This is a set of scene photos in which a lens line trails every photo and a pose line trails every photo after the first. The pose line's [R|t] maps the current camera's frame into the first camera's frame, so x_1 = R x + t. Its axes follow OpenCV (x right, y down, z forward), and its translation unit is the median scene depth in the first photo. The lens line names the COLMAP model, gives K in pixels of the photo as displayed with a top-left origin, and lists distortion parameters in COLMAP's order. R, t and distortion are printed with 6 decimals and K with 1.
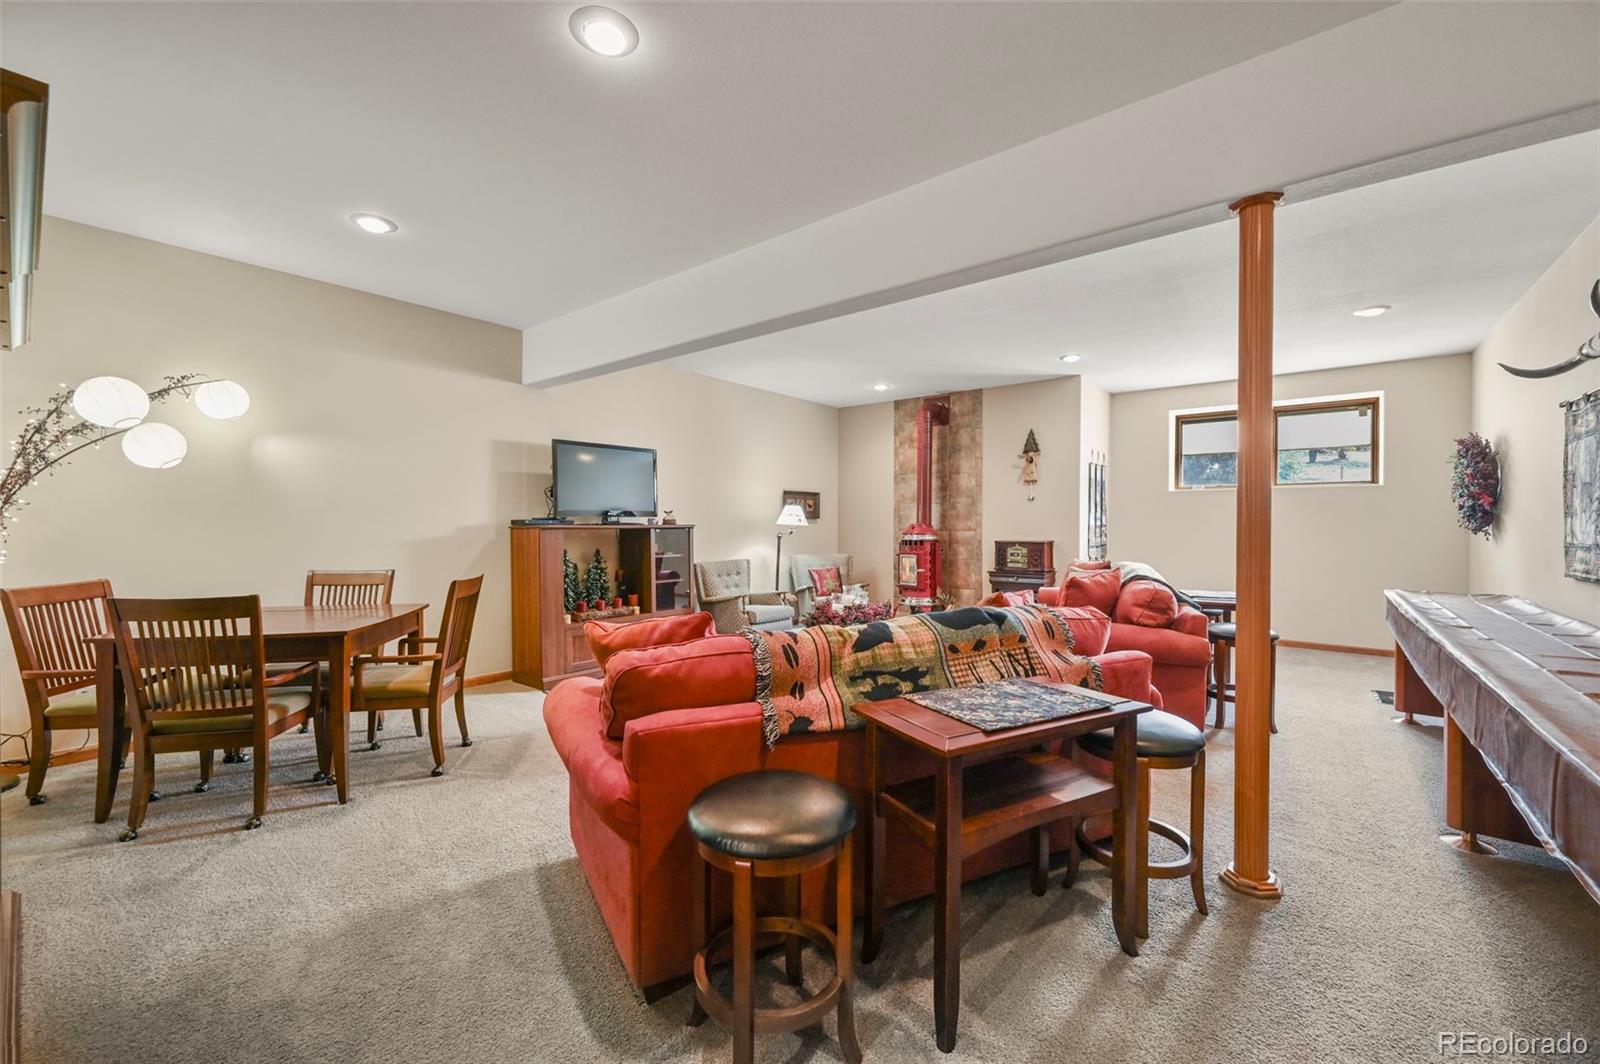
lens RADIAL K [[630.8, 0, 806.5], [0, 630.8, 526.6], [0, 0, 1]] dist [-0.002266, -0.000037]
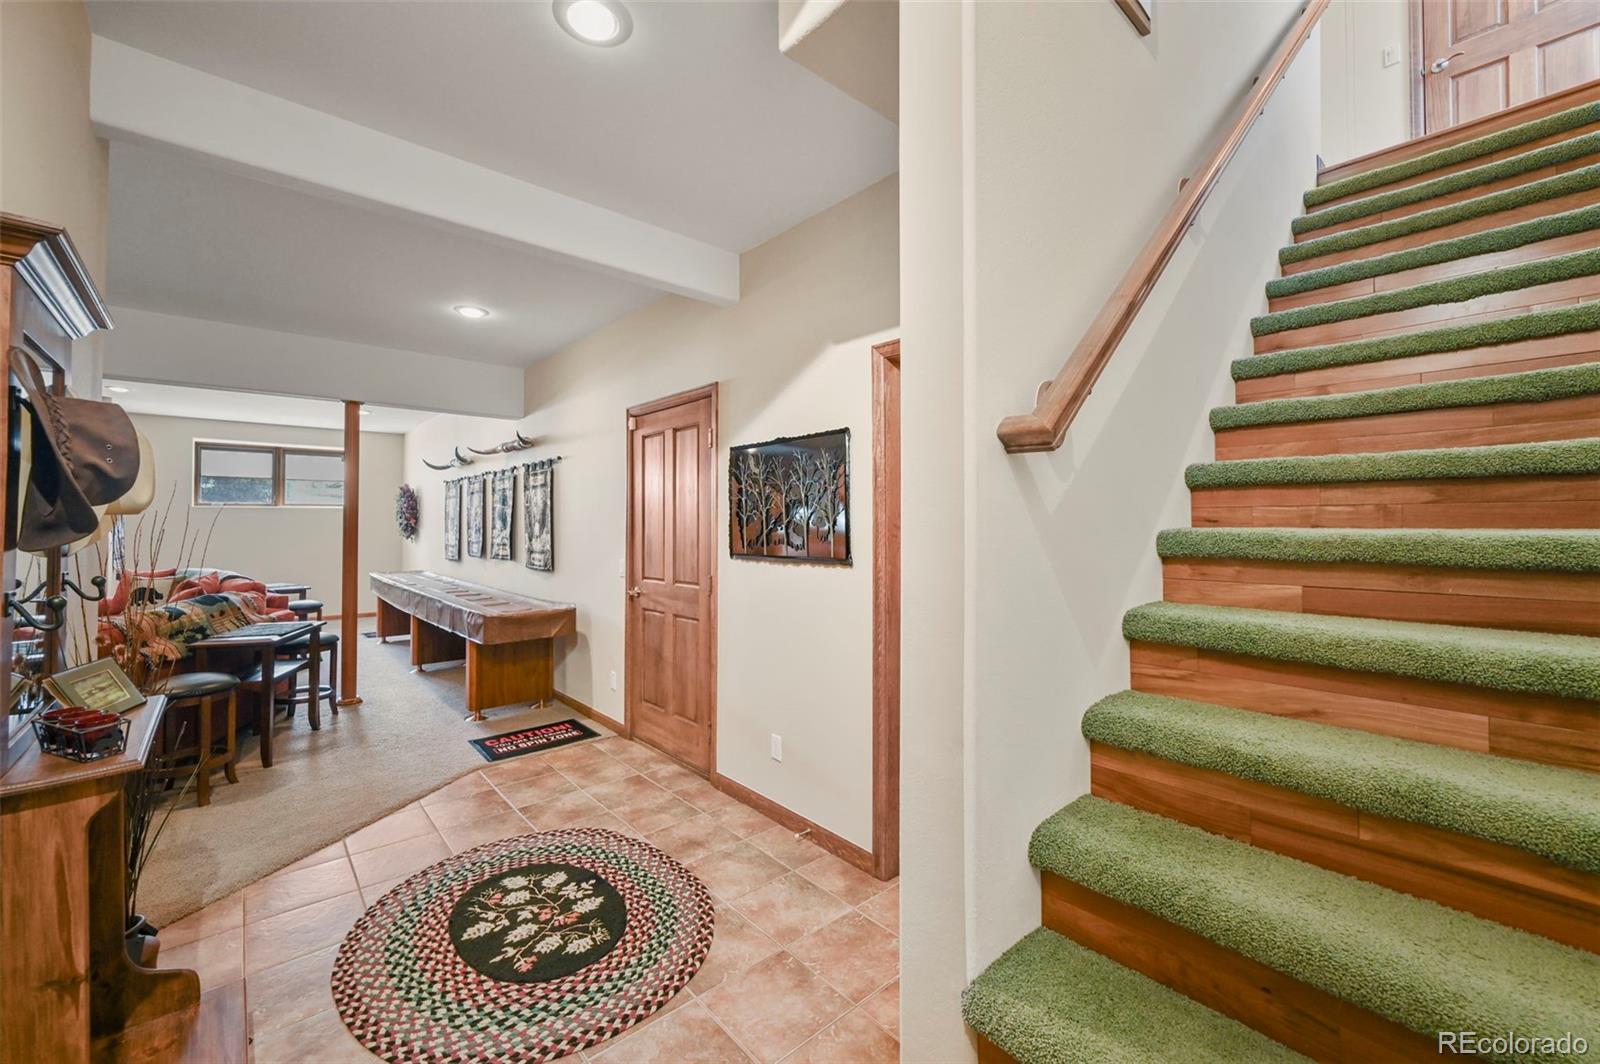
lens RADIAL K [[630.8, 0, 801.2], [0, 630.8, 515.1], [0, 0, 1]] dist [-0.002266, -0.000037]
pose [[0.163636, 0.011614, 0.986452, -1.280947], [0.006358, 0.999898, -0.012827, -0.065628], [-0.986500, 0.008370, 0.163545, -0.988784]]
